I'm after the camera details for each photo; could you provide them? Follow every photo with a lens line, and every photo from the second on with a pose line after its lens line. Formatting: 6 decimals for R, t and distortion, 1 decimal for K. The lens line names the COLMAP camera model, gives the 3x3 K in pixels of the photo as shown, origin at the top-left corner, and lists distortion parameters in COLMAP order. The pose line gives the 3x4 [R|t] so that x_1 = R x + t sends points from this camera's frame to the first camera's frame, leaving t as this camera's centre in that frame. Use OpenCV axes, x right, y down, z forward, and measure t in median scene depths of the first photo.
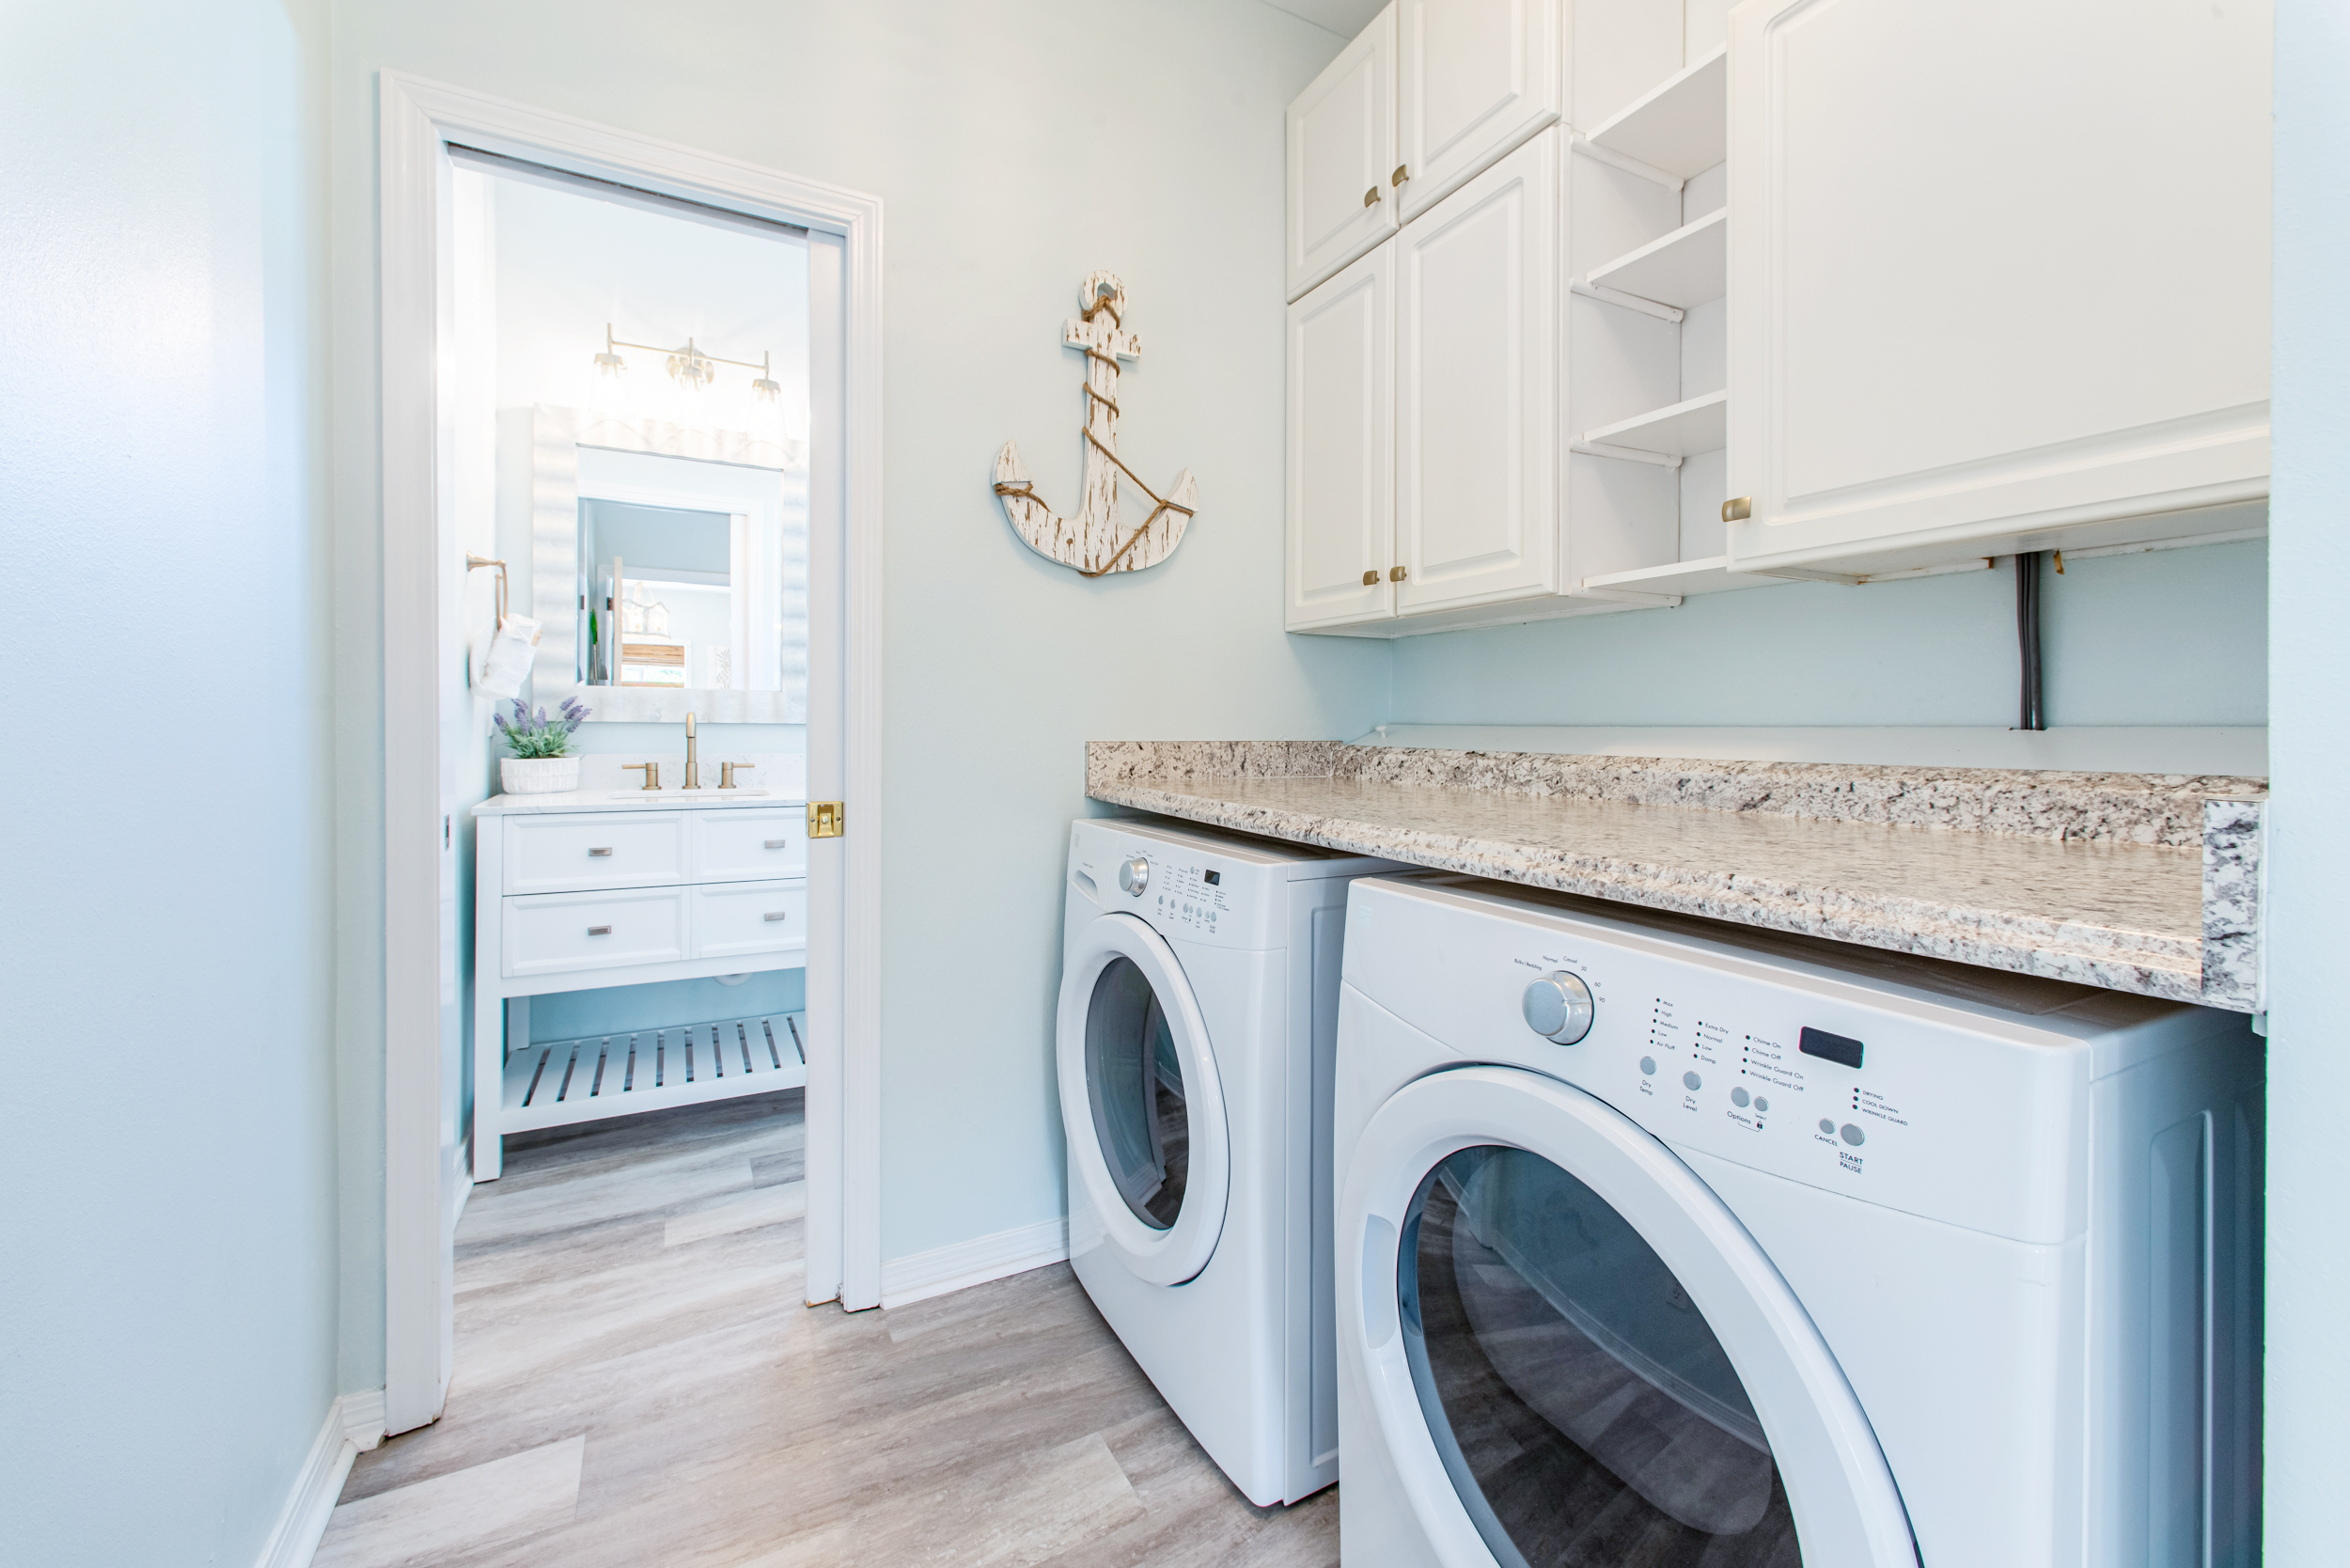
lens RADIAL K [[978.5, 0, 1192.6], [0, 978.5, 731.0], [0, 0, 1]] dist [0.007642, -0.000305]
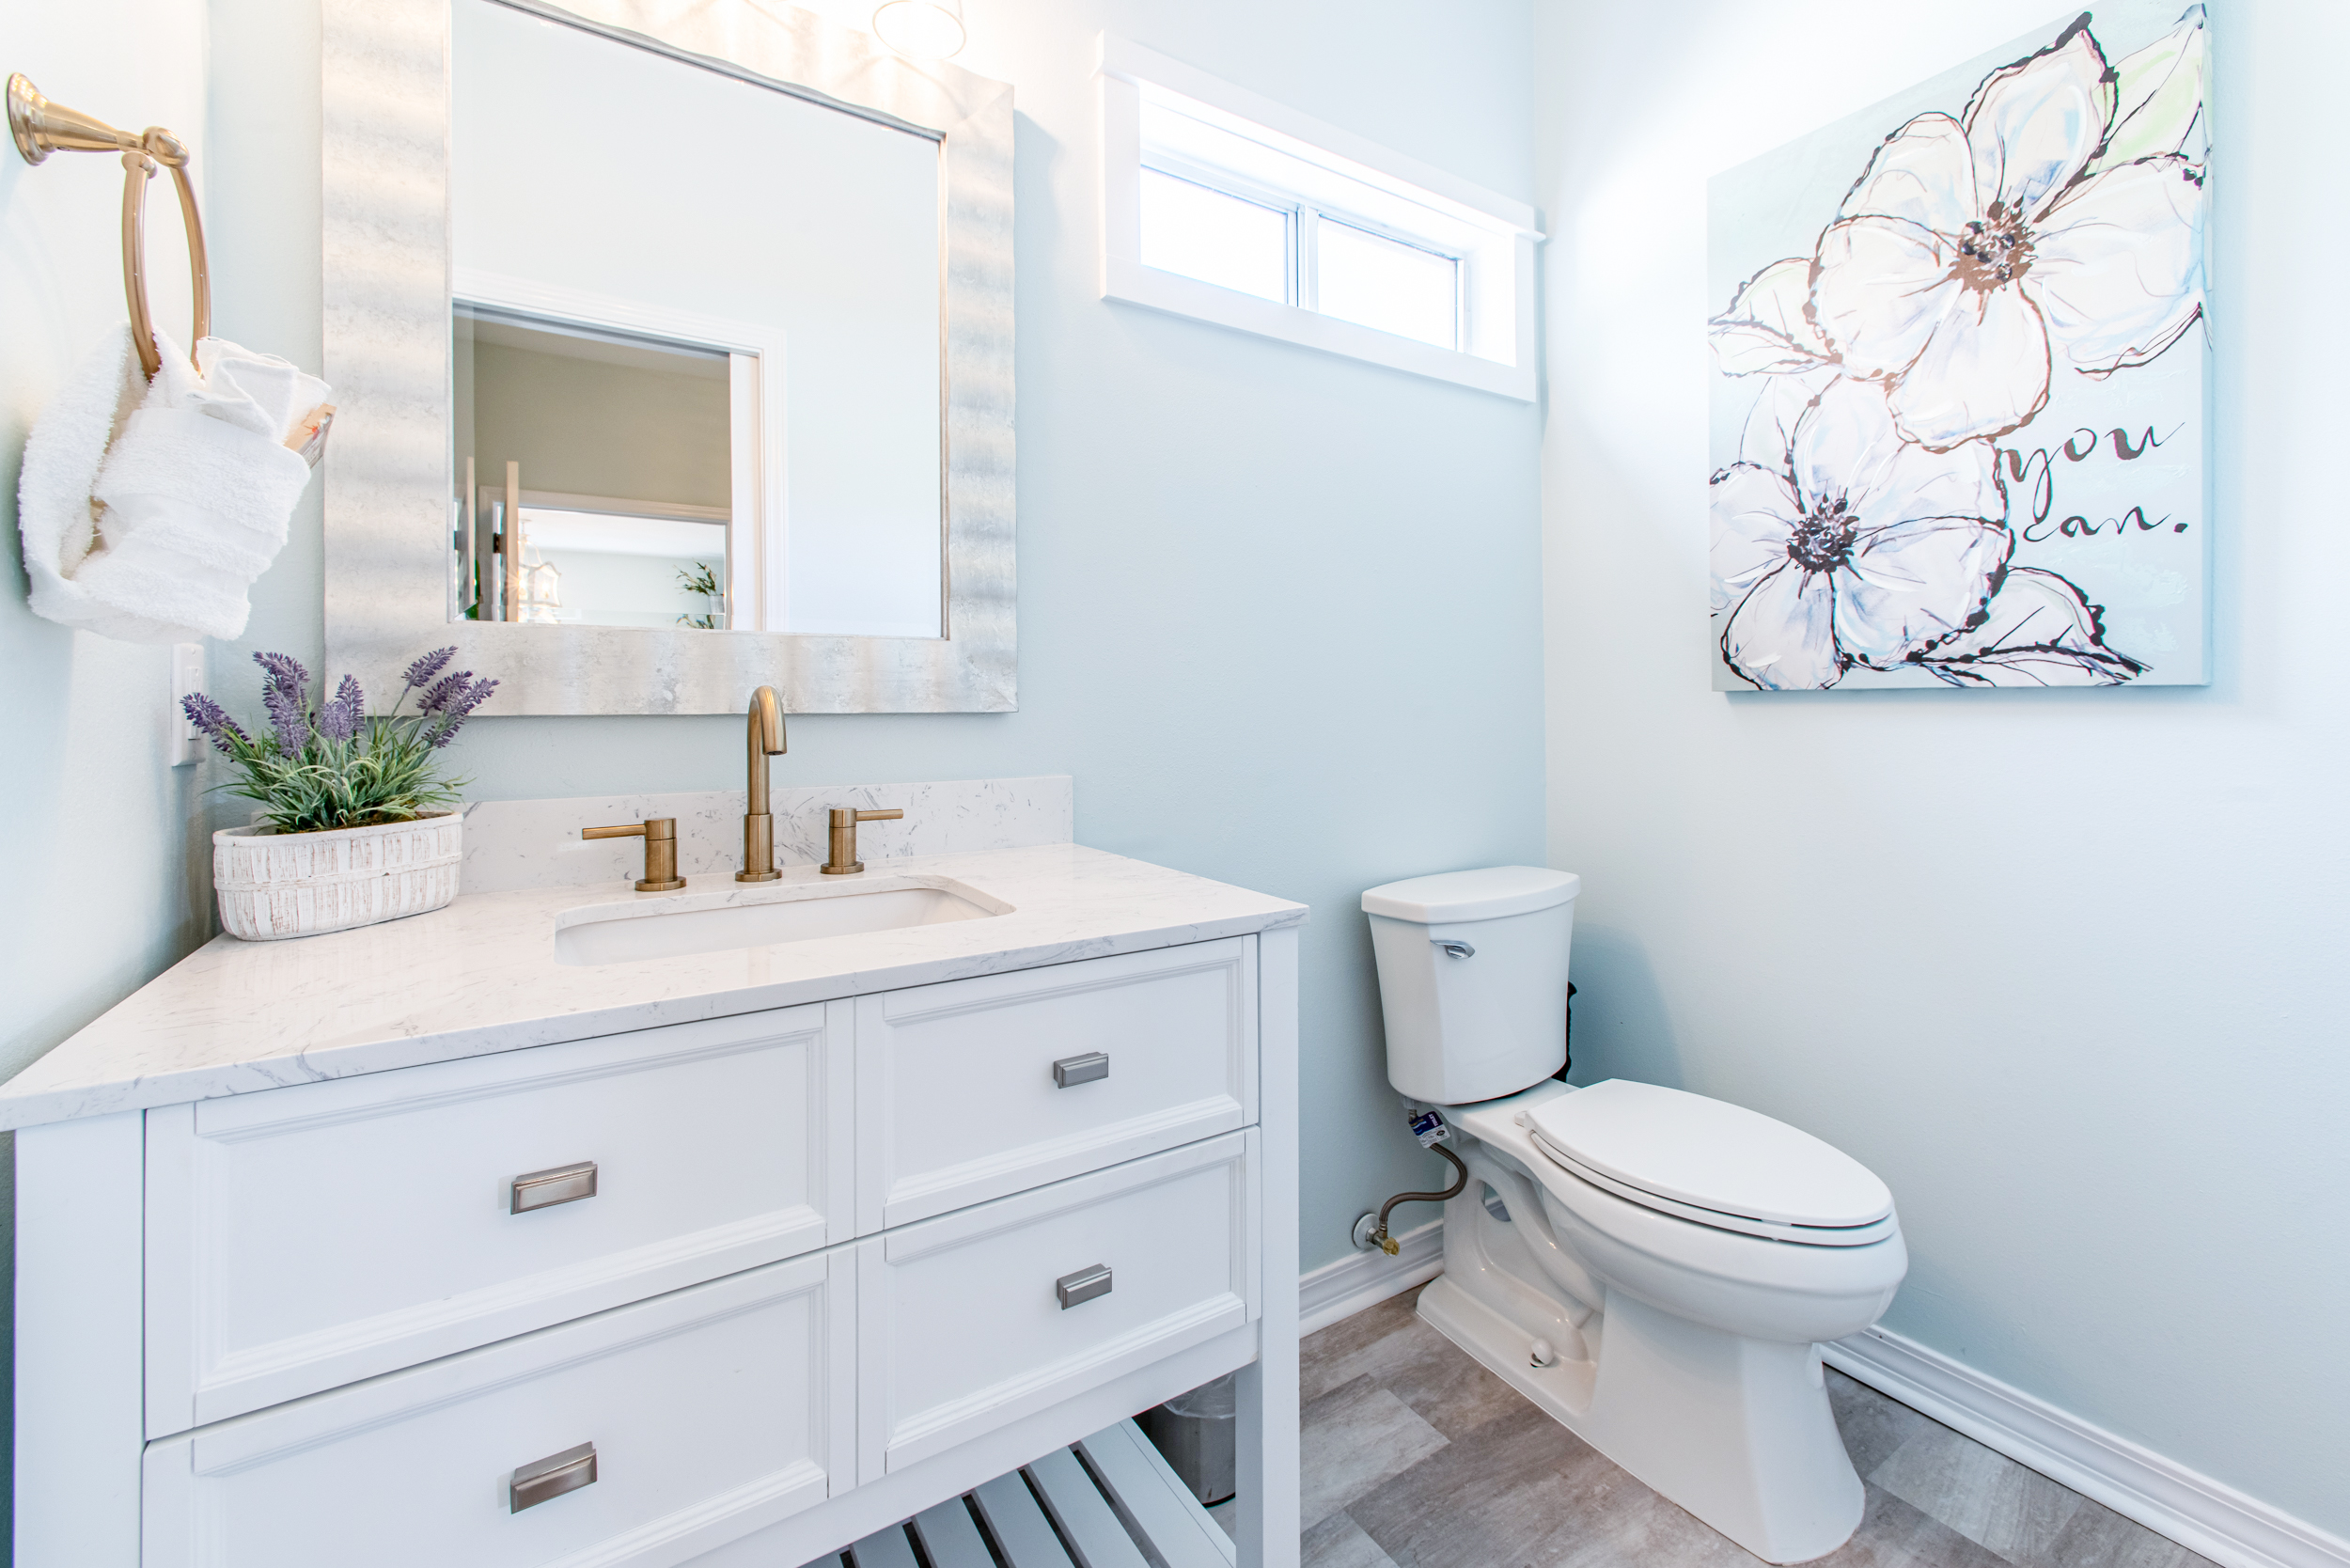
lens RADIAL K [[978.5, 0, 1178.7], [0, 978.5, 700.5], [0, 0, 1]] dist [0.007642, -0.000305]
pose [[0.996662, -0.014850, 0.080274, -0.395461], [0.015899, 0.999796, -0.012437, -0.006649], [-0.080073, 0.013672, 0.996695, 0.624739]]
